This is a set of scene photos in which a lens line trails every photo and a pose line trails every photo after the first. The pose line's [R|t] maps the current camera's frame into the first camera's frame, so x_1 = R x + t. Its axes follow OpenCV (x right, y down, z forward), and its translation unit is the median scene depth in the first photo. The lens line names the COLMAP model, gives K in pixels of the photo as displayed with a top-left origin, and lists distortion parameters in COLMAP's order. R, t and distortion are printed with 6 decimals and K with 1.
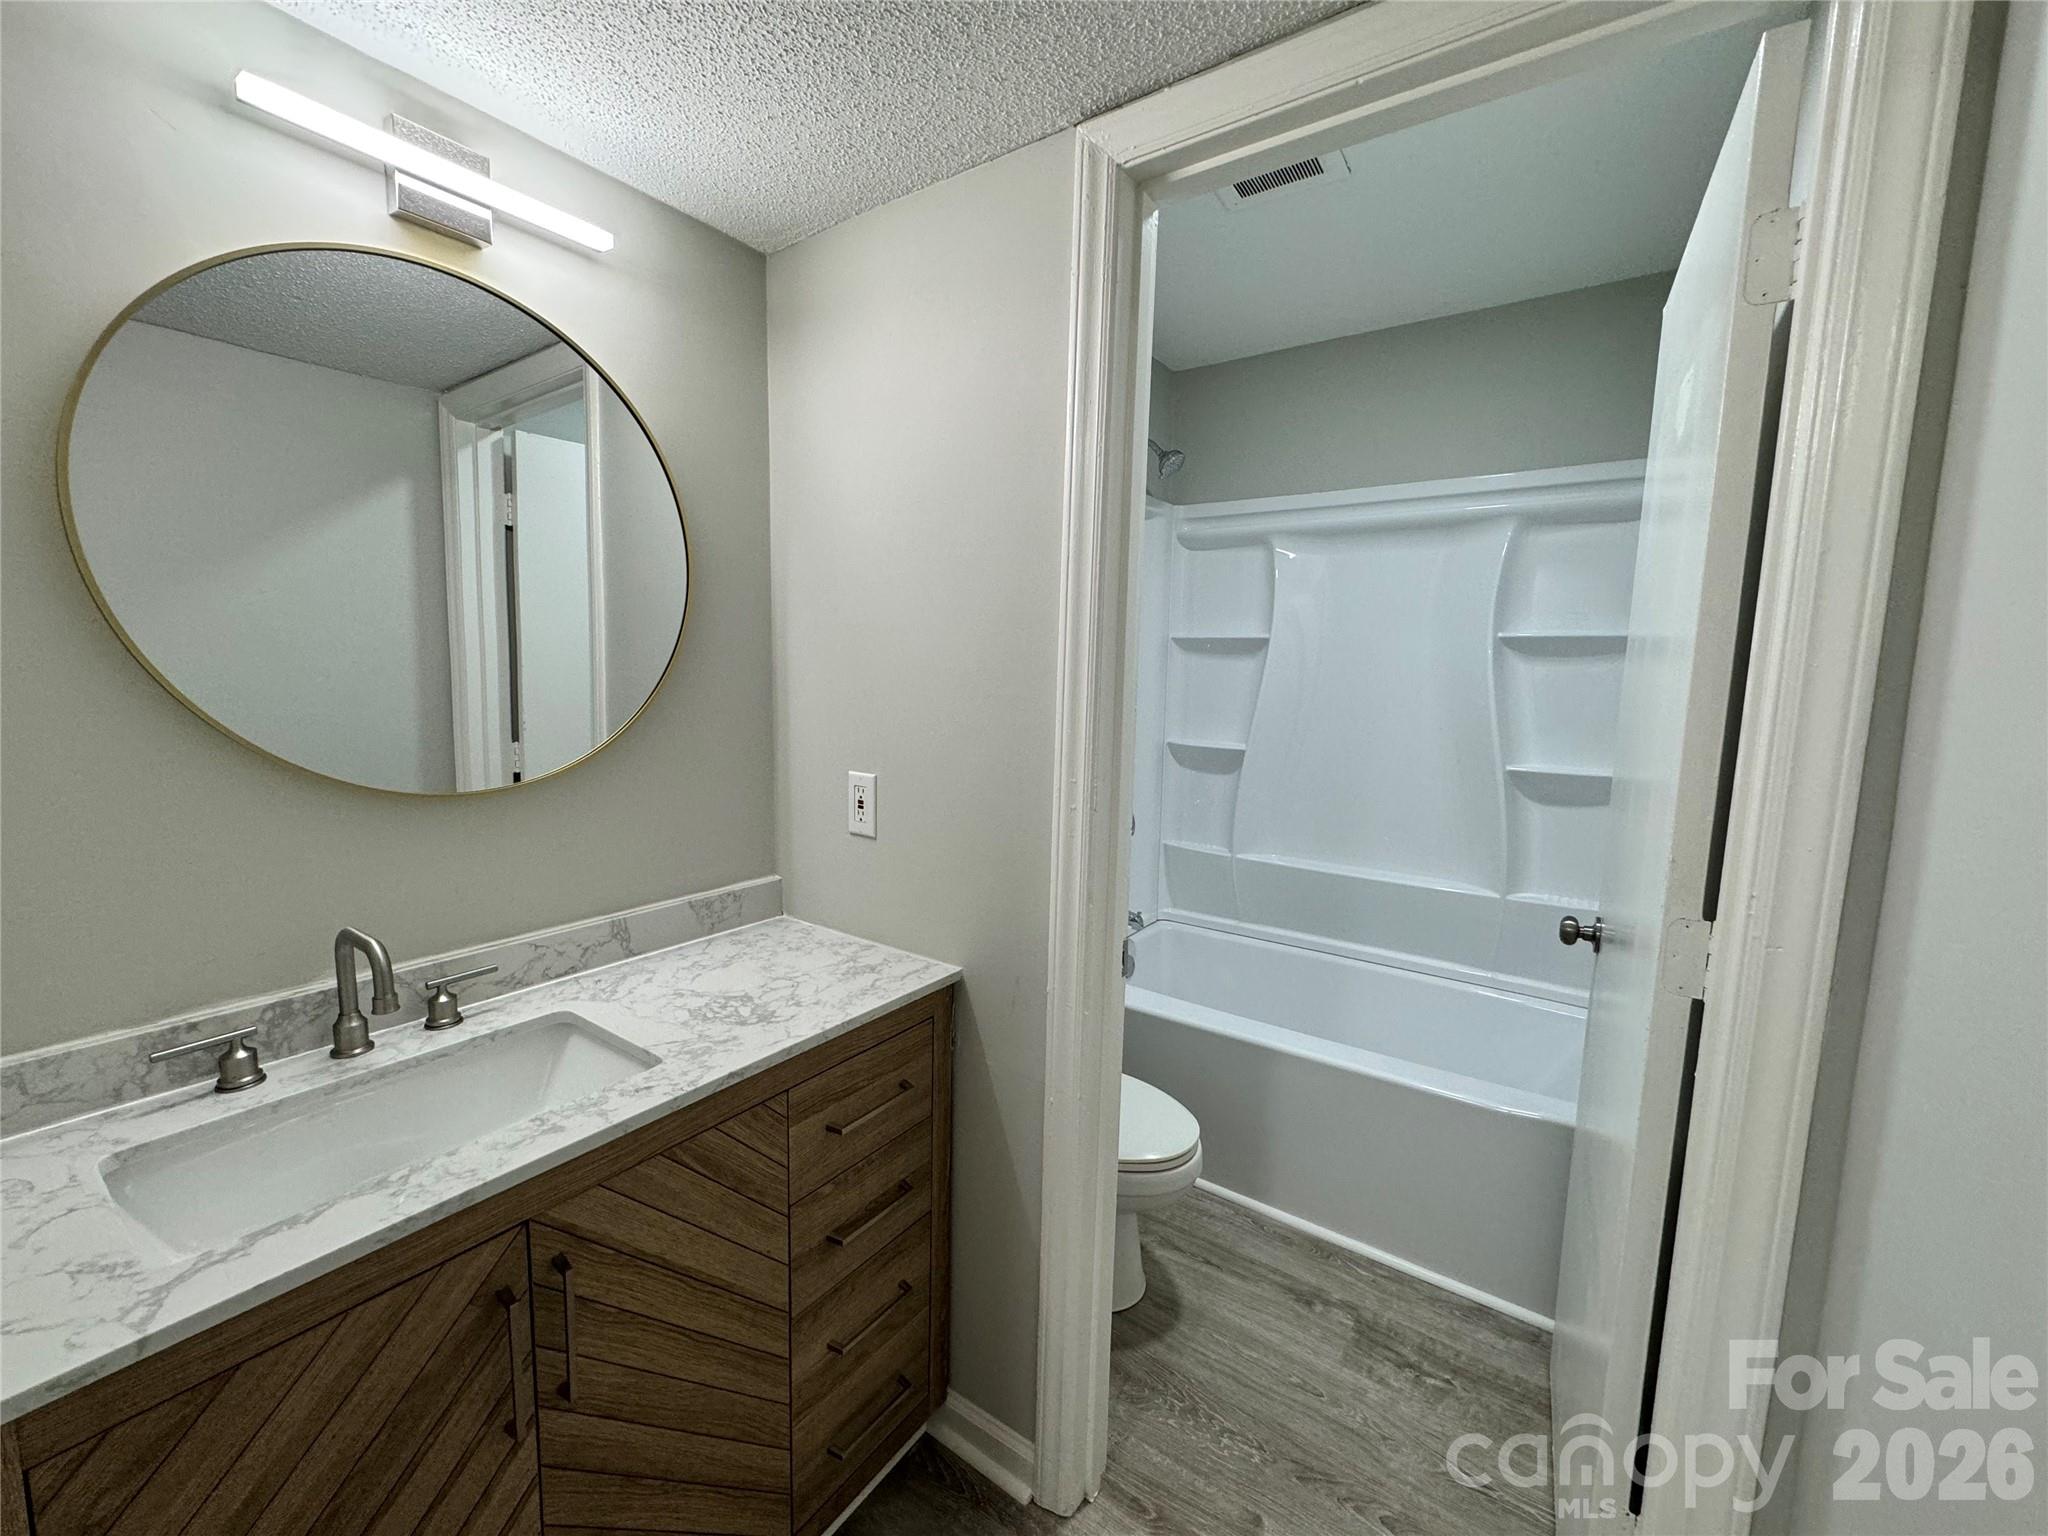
lens RADIAL K [[811.4, 0, 1019.9], [0, 811.4, 766.6], [0, 0, 1]] dist [-0.003247, 0.000355]
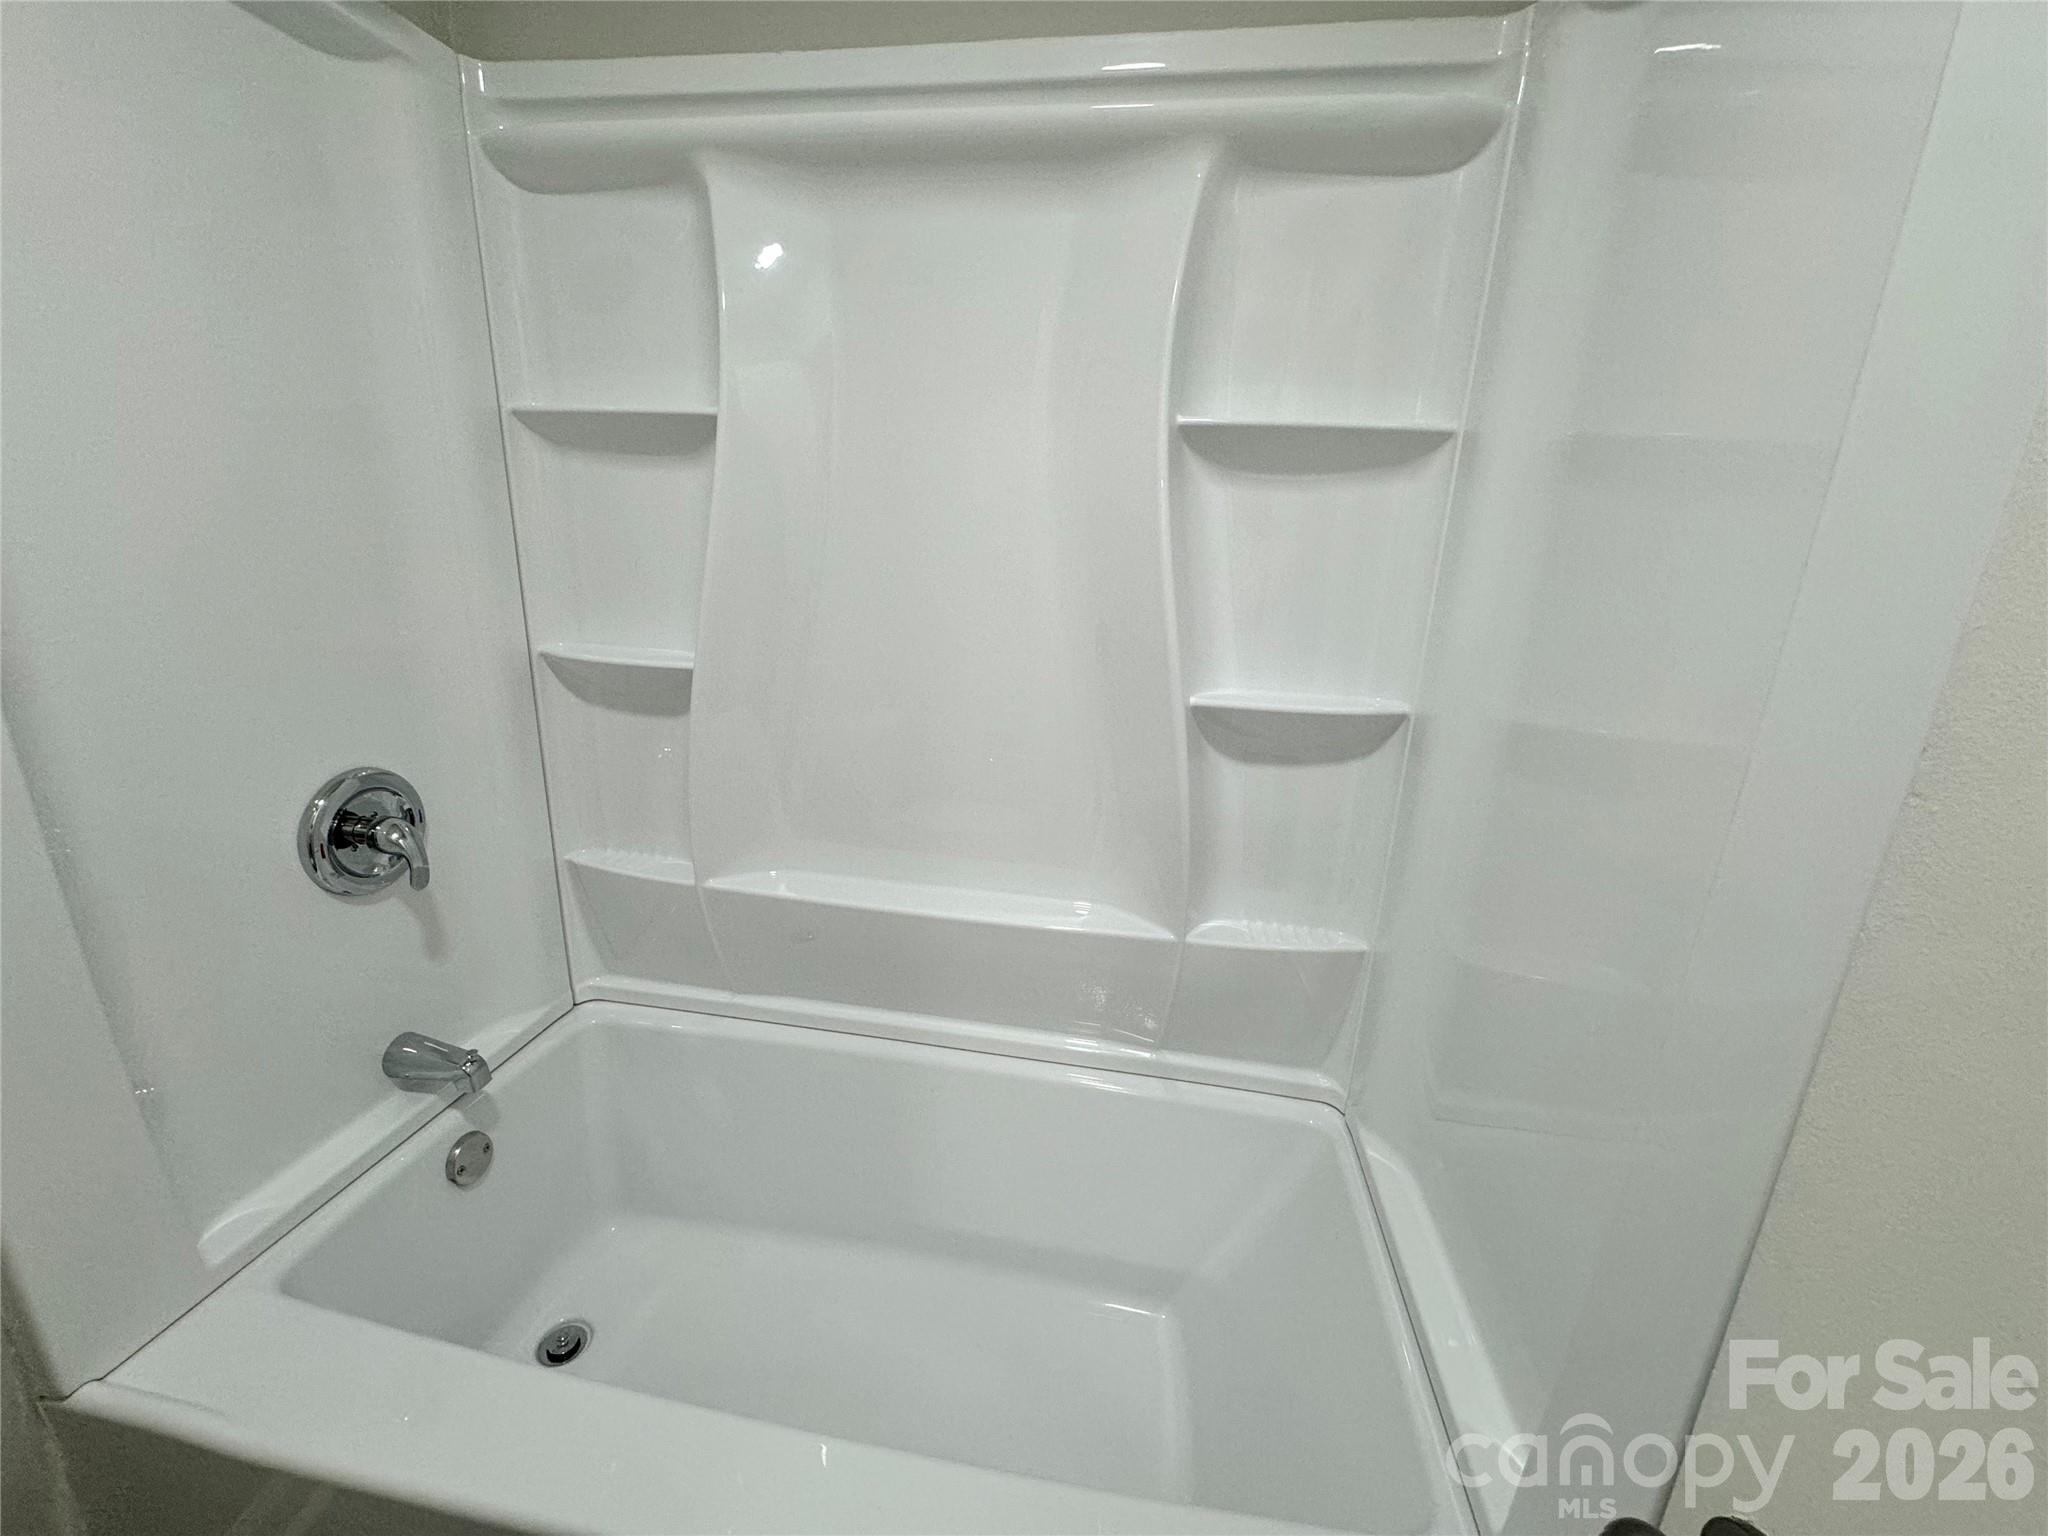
lens RADIAL K [[811.4, 0, 1024.4], [0, 811.4, 764.5], [0, 0, 1]] dist [-0.003247, 0.000355]
pose [[0.898735, -0.106109, 0.425459, 0.480672], [0.032150, 0.983614, 0.177398, -0.085497], [-0.437311, -0.145755, 0.887420, 0.981585]]
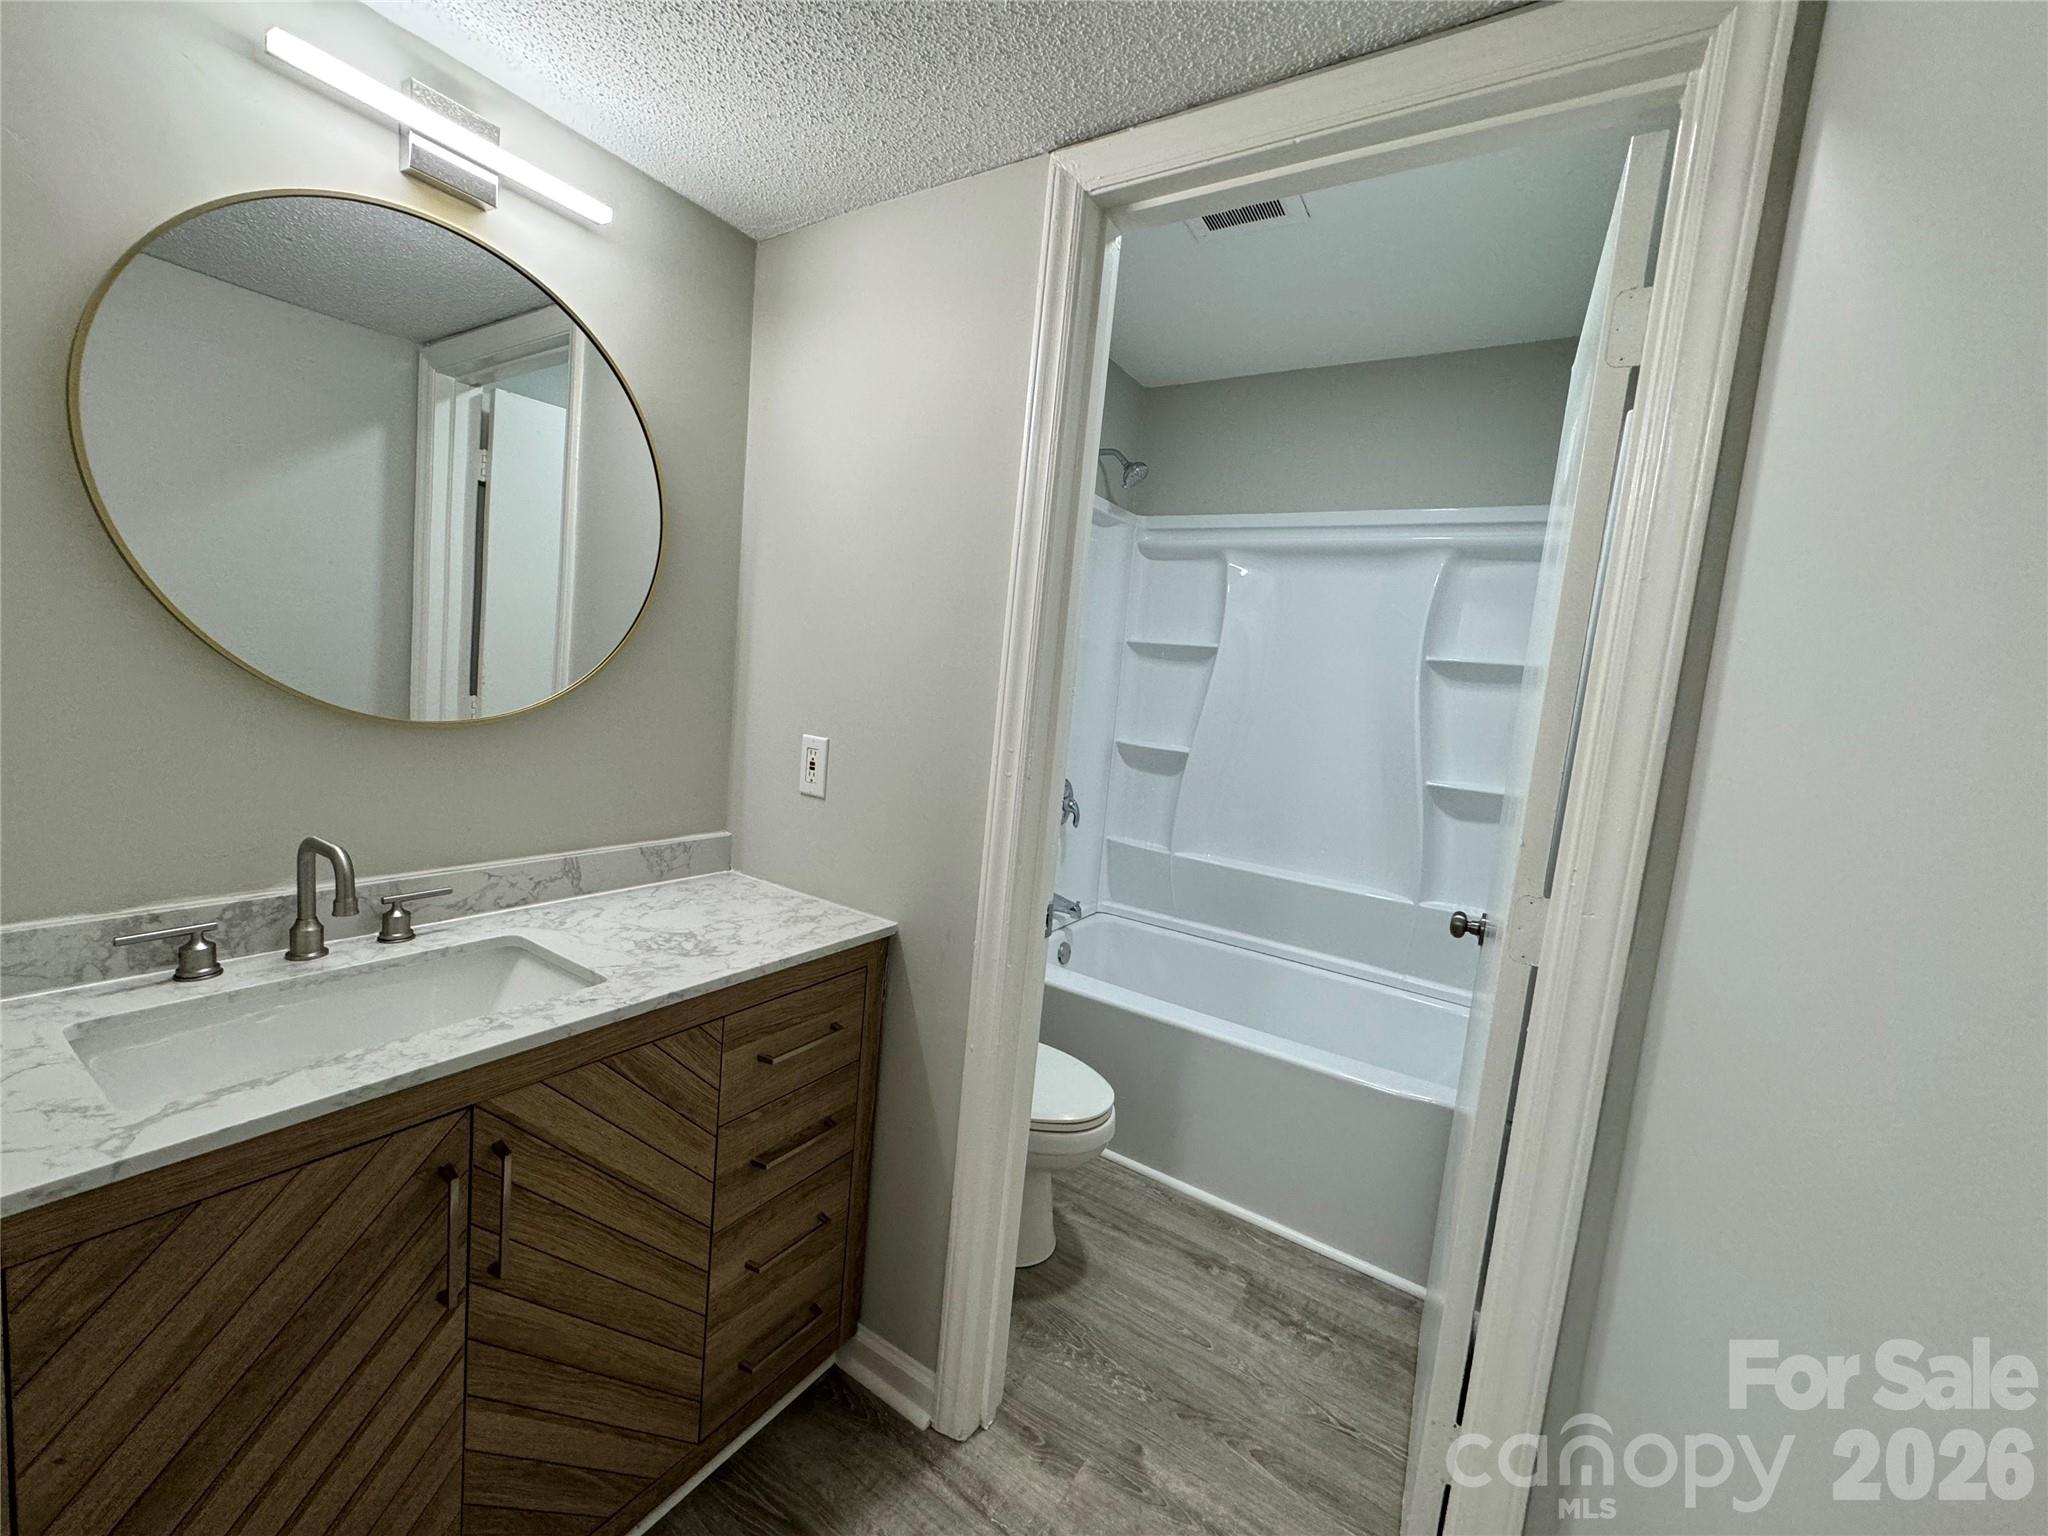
lens RADIAL K [[811.4, 0, 1019.7], [0, 811.4, 765.2], [0, 0, 1]] dist [-0.003247, 0.000355]
pose [[0.996745, 0.065422, 0.047116, 0.023563], [-0.065049, 0.997838, -0.009407, 0.038738], [-0.047629, 0.006311, 0.998845, -0.068652]]
